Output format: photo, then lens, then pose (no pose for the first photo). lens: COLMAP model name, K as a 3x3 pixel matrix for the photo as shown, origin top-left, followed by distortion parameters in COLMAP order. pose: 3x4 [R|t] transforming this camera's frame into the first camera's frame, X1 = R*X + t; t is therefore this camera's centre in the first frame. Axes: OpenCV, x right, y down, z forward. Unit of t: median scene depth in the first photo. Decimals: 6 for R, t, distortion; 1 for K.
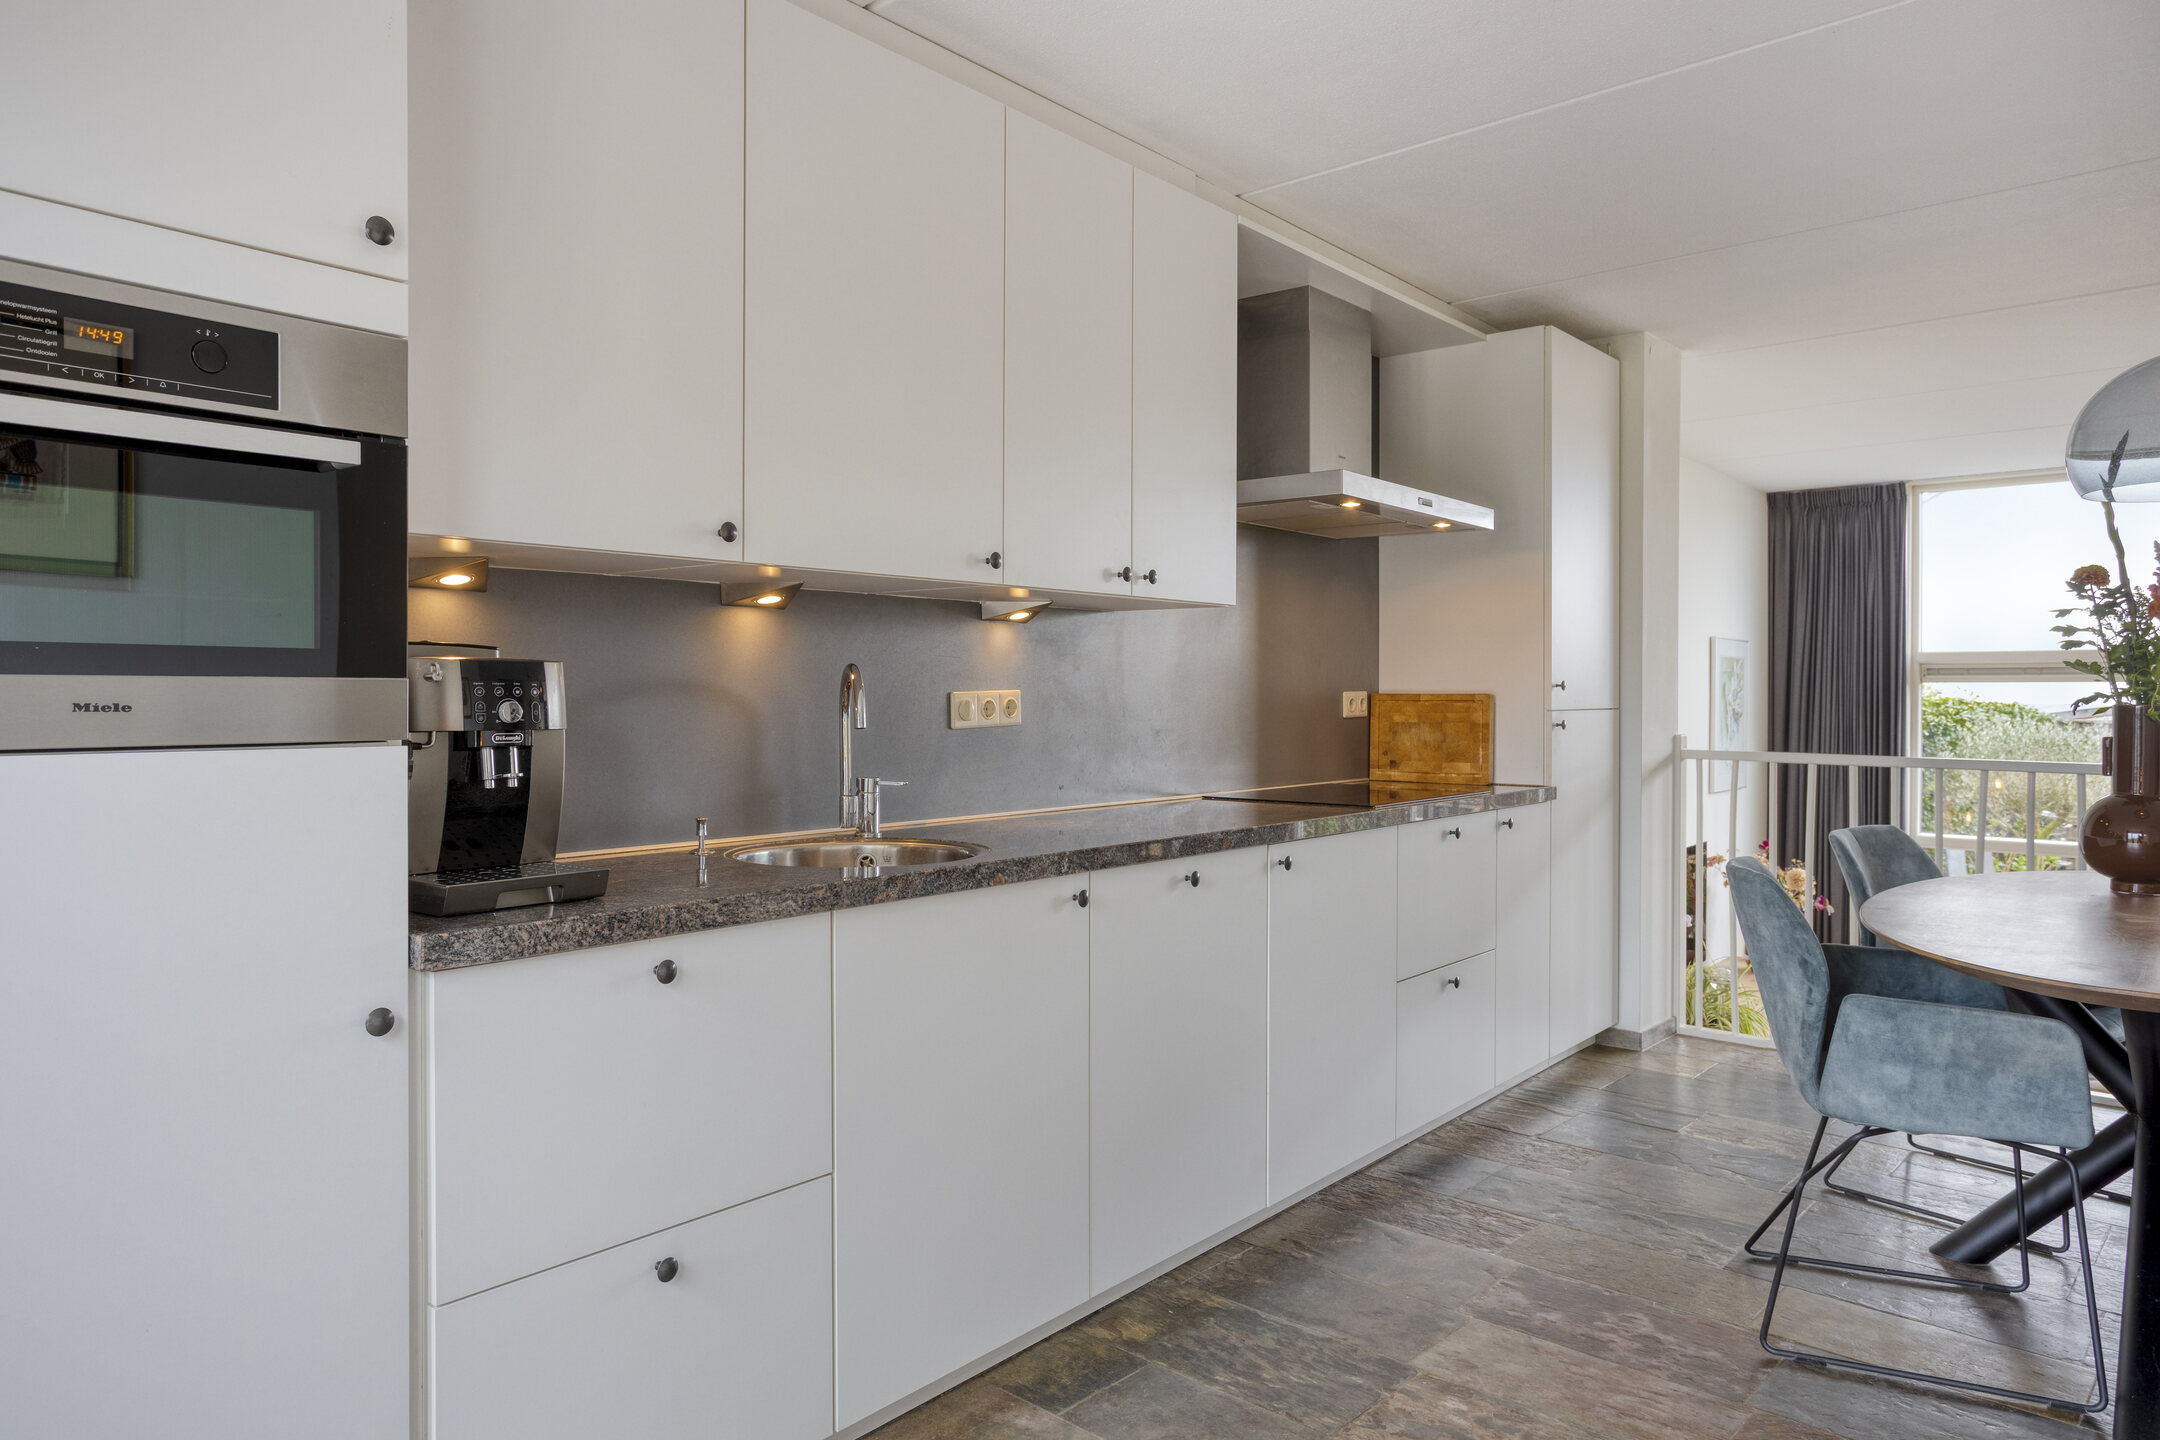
lens RADIAL K [[1424.5, 0, 1078.6], [0, 1424.5, 701.4], [0, 0, 1]] dist [-0.016352, 0.037713]
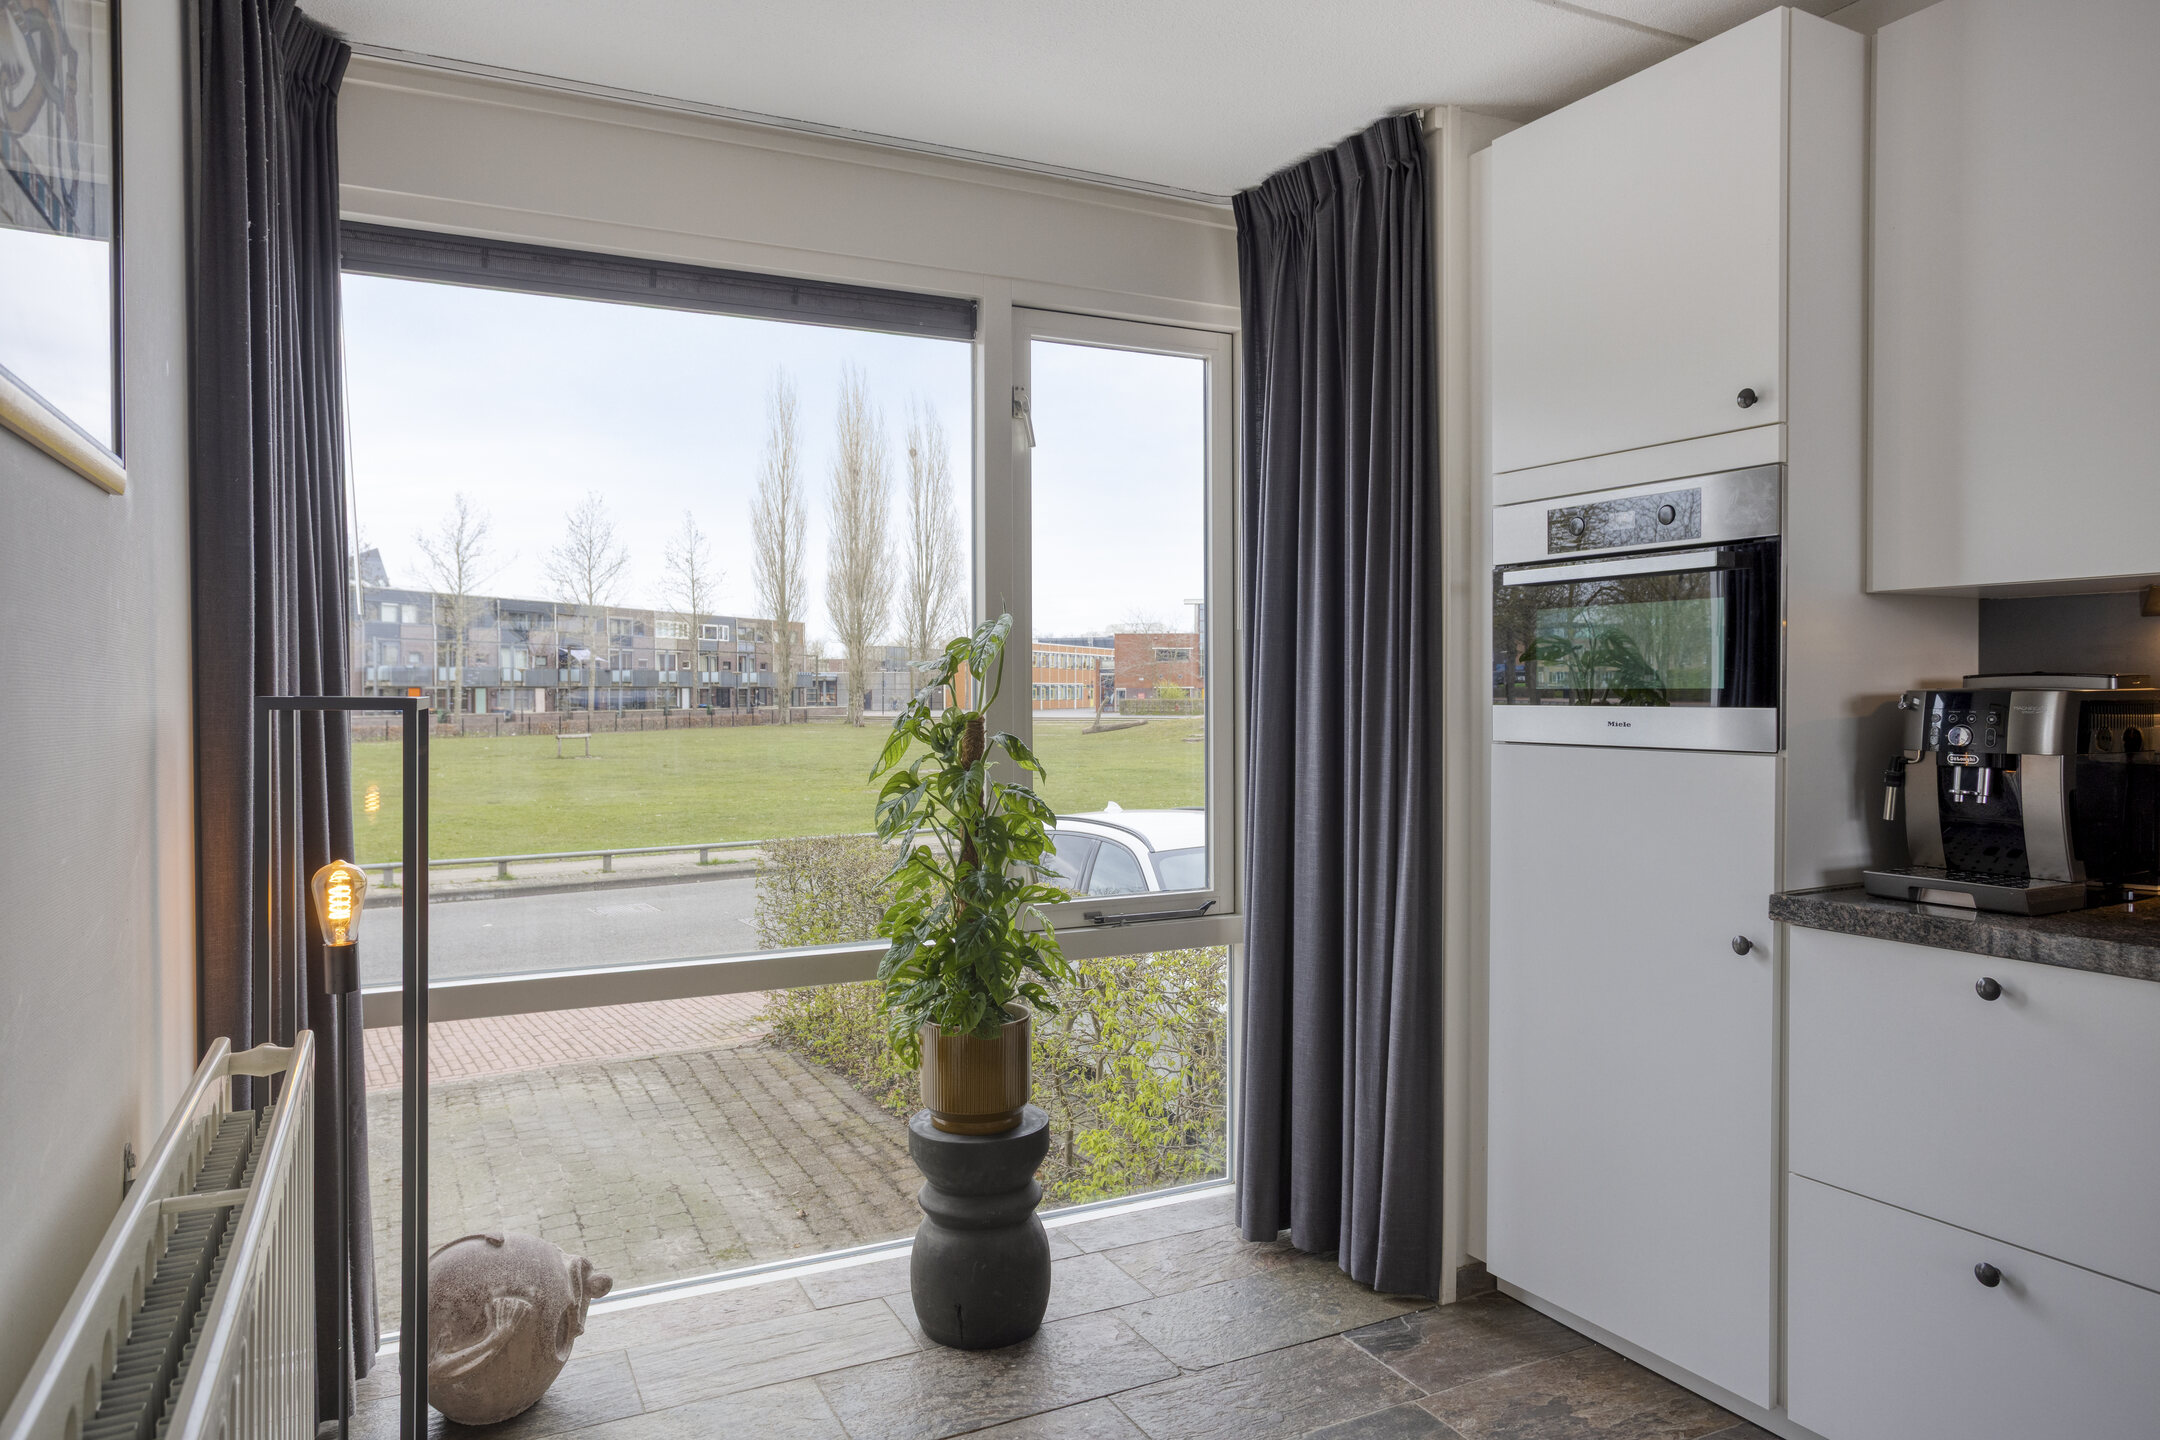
lens RADIAL K [[1382.7, 0, 1081.3], [0, 1382.7, 713.6], [0, 0, 1]] dist [-0.025543, 0.031514]
pose [[-0.369857, 0.010401, -0.929031, 0.510098], [-0.008942, 0.999851, 0.014753, -0.012247], [0.929046, 0.013764, -0.369709, 0.429037]]
